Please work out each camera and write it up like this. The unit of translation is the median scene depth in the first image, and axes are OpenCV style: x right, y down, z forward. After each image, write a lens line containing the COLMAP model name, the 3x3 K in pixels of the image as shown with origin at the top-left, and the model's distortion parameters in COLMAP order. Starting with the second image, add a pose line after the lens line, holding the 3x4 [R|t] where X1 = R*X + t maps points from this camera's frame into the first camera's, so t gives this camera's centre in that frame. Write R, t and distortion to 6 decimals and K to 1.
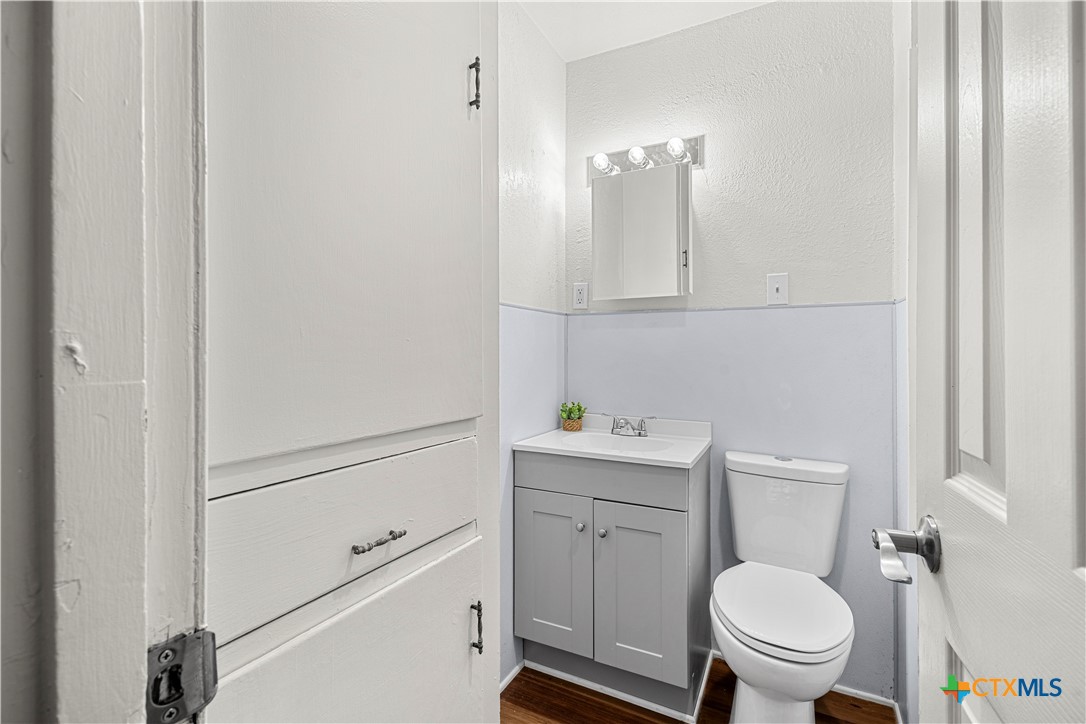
lens RADIAL K [[490.8, 0, 535.7], [0, 490.8, 352.3], [0, 0, 1]] dist [0.003726, -0.002457]
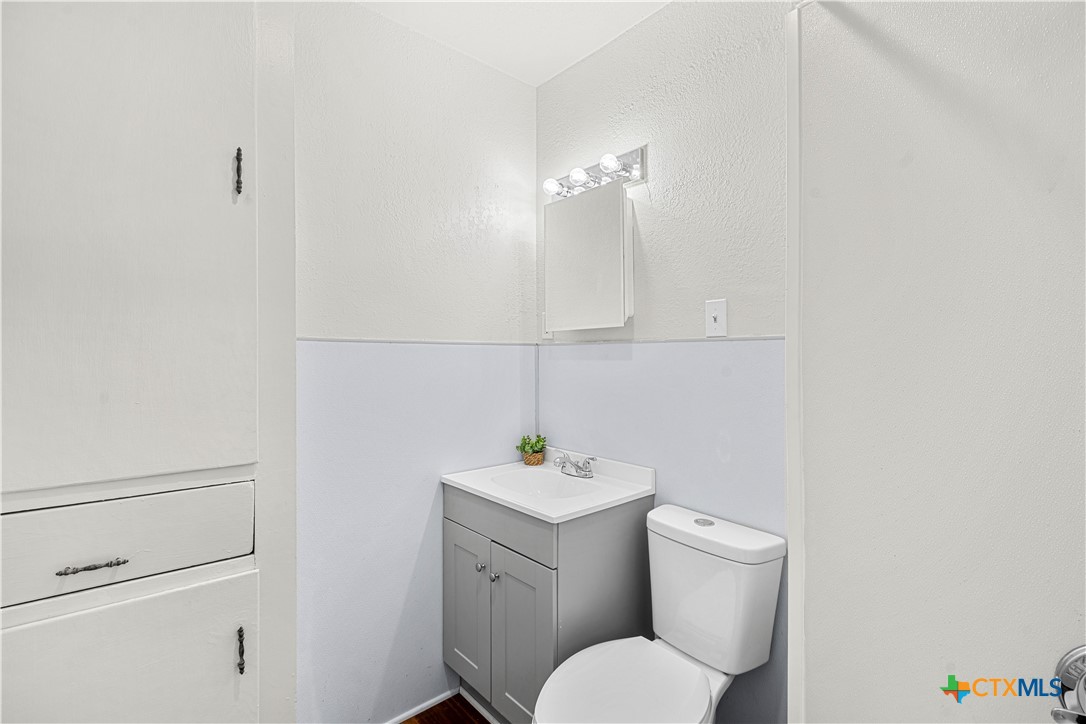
lens RADIAL K [[490.8, 0, 534.4], [0, 490.8, 358.0], [0, 0, 1]] dist [0.003726, -0.002457]
pose [[0.929576, -0.003731, -0.368612, 0.495259], [0.003998, 0.999992, -0.000040, -0.059774], [0.368609, -0.001436, 0.929583, 0.103108]]
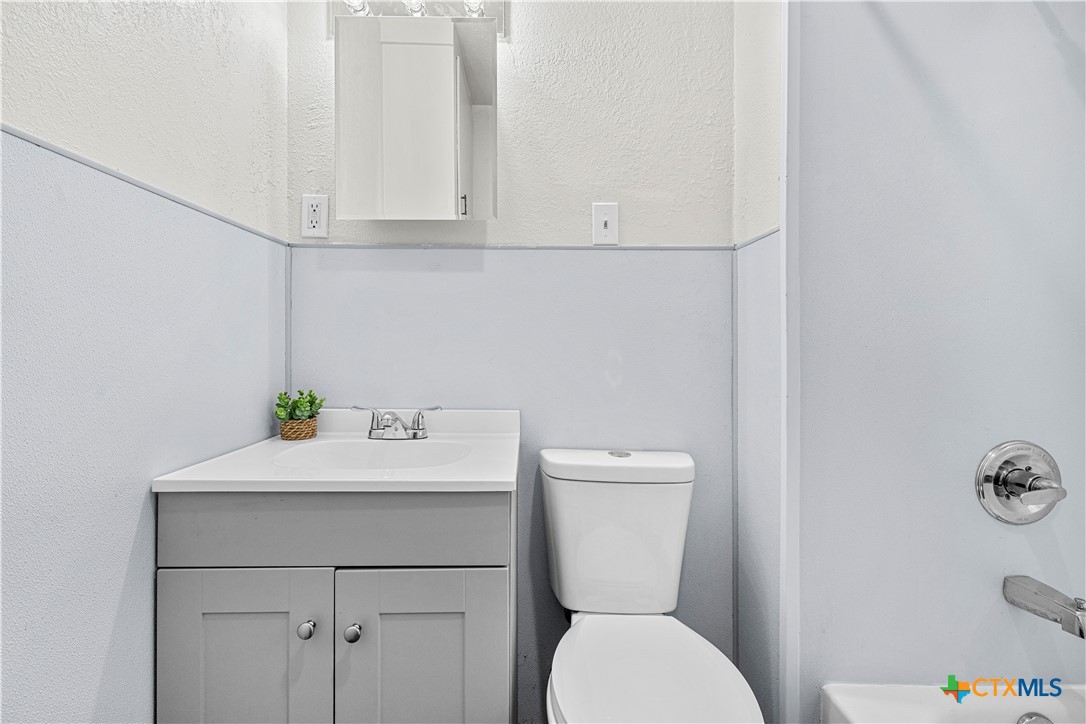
lens RADIAL K [[490.8, 0, 540.3], [0, 490.8, 347.5], [0, 0, 1]] dist [0.003726, -0.002457]
pose [[0.877044, 0.002350, 0.480404, 0.051171], [-0.002924, 0.999996, 0.000446, 0.054980], [-0.480401, -0.001796, 0.877047, 0.386119]]
